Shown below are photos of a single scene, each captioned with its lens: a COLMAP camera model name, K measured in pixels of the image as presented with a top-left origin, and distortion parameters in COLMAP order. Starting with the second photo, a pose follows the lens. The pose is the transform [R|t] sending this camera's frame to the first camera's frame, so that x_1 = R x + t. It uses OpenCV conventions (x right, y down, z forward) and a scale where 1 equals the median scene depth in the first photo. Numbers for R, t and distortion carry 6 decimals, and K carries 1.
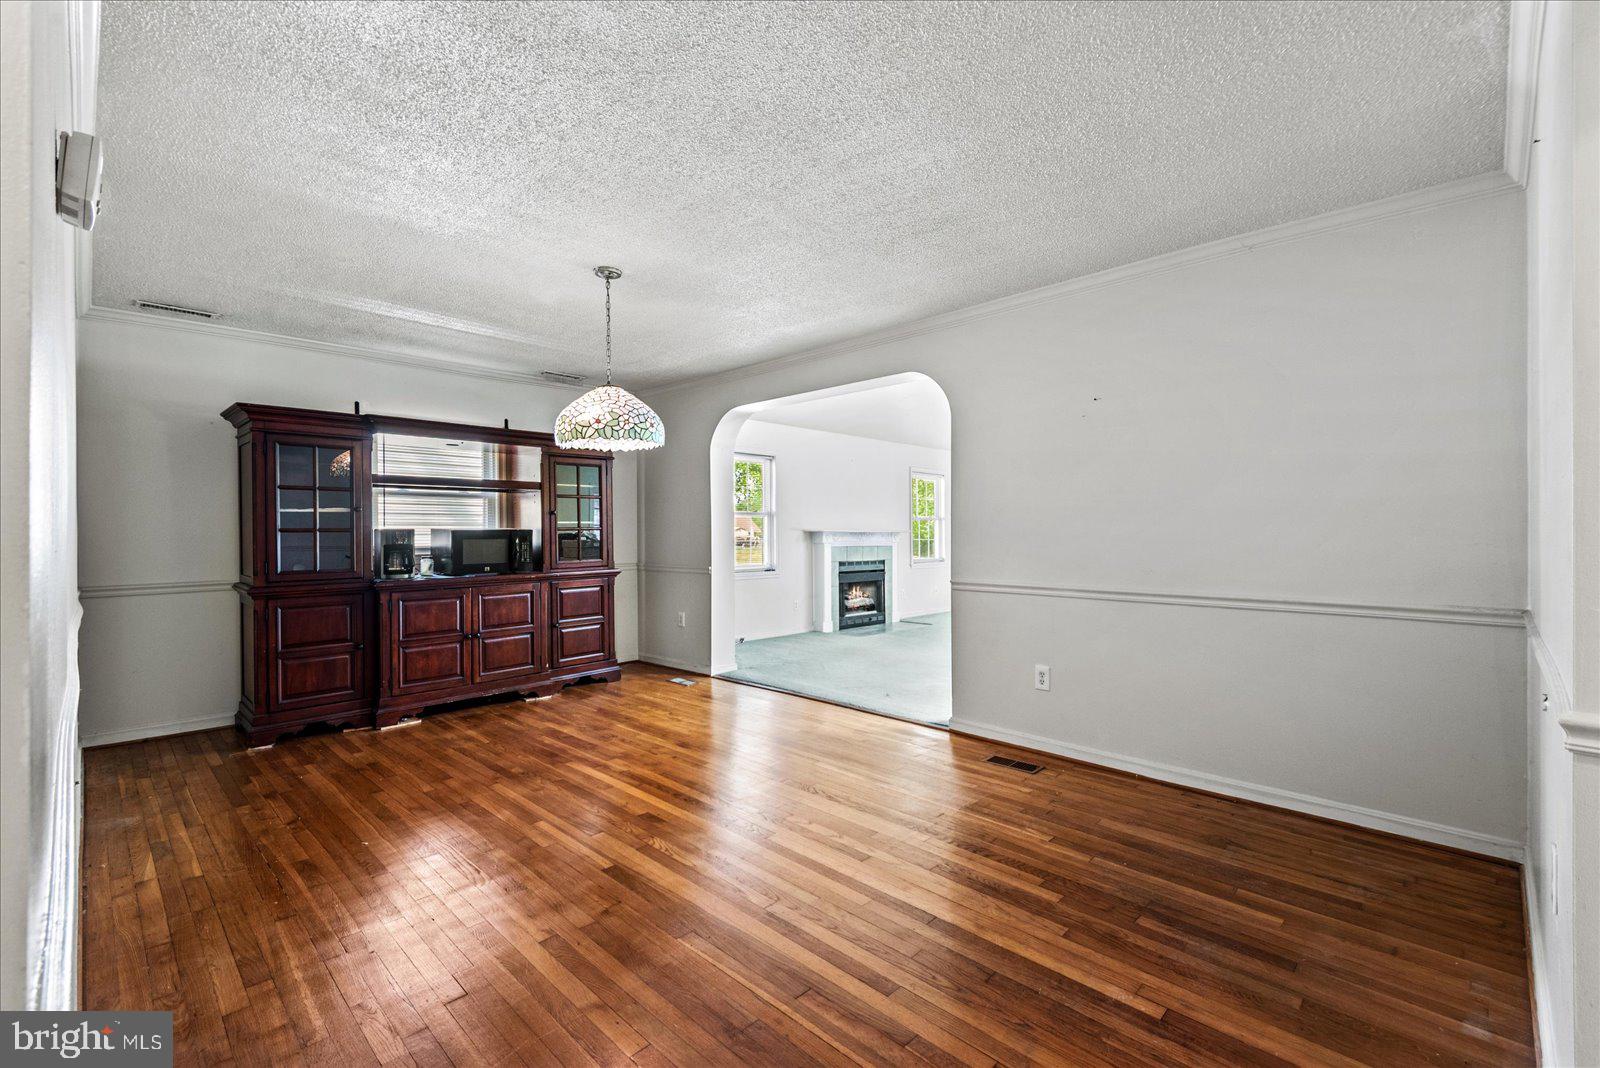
lens RADIAL K [[693.5, 0, 798.7], [0, 693.5, 542.8], [0, 0, 1]] dist [0.028180, -0.015934]
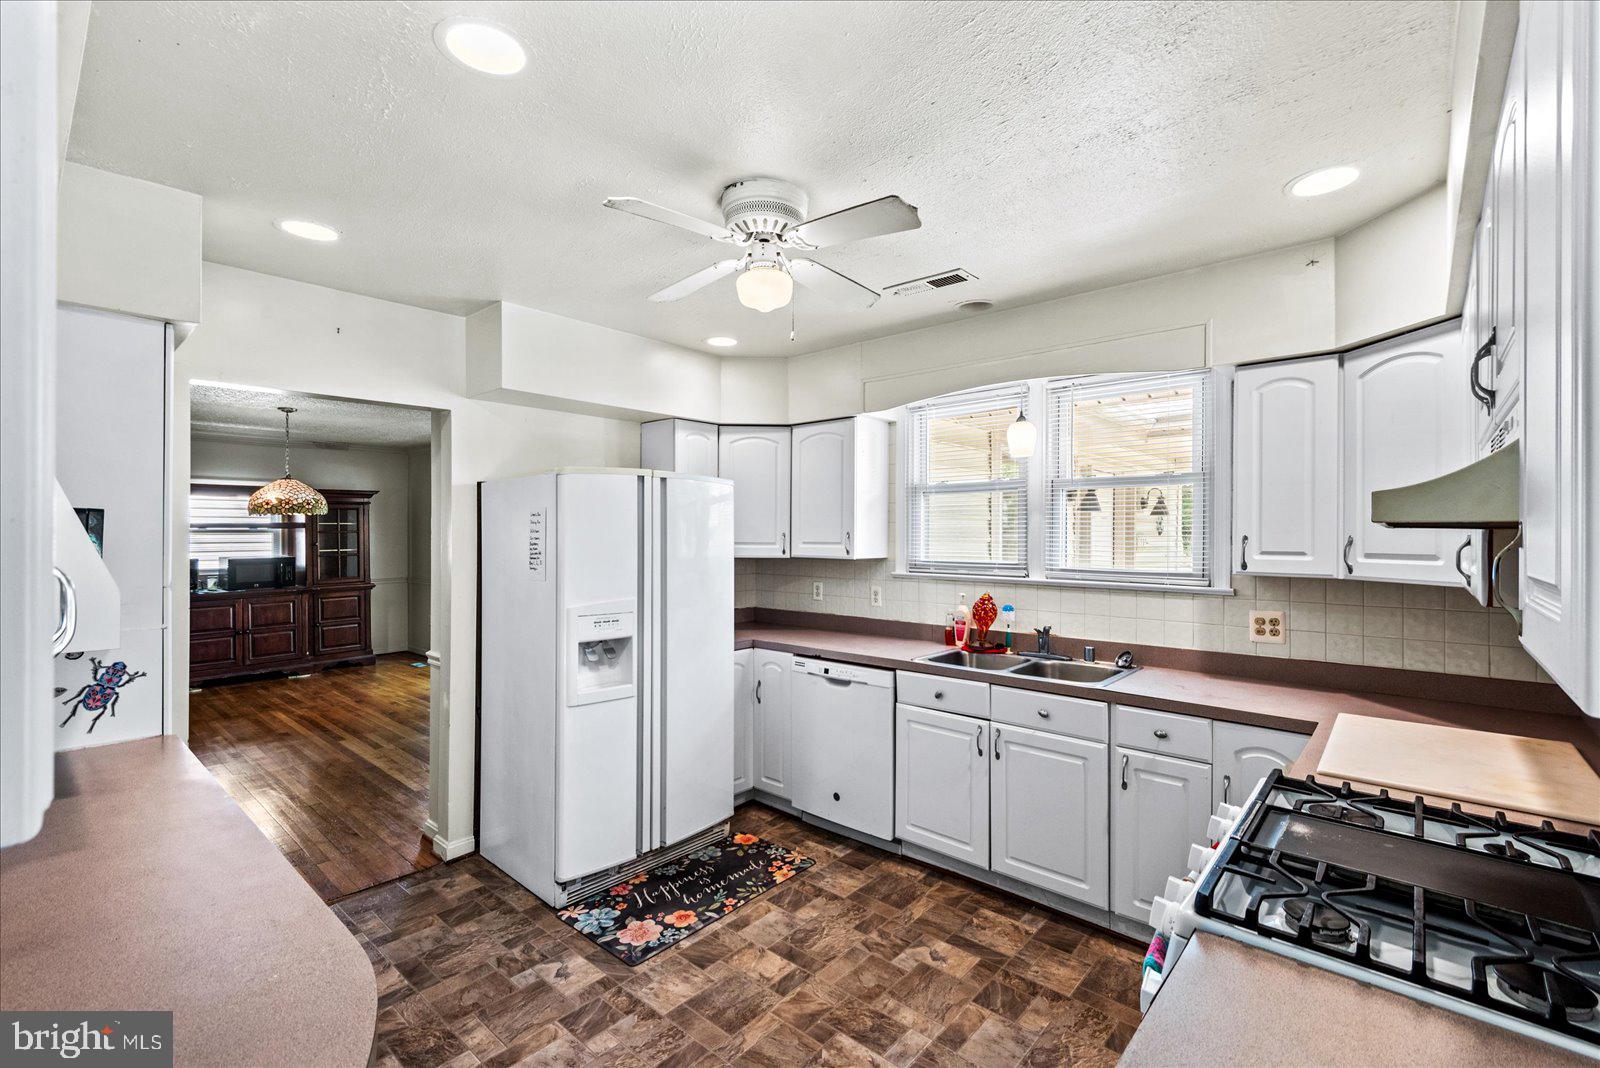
lens RADIAL K [[693.5, 0, 798.7], [0, 693.5, 542.8], [0, 0, 1]] dist [0.028180, -0.015934]
pose [[0.998459, 0.005340, 0.055230, 0.586344], [-0.005417, 0.999985, 0.001249, -0.057668], [-0.055222, -0.001547, 0.998473, -0.499112]]
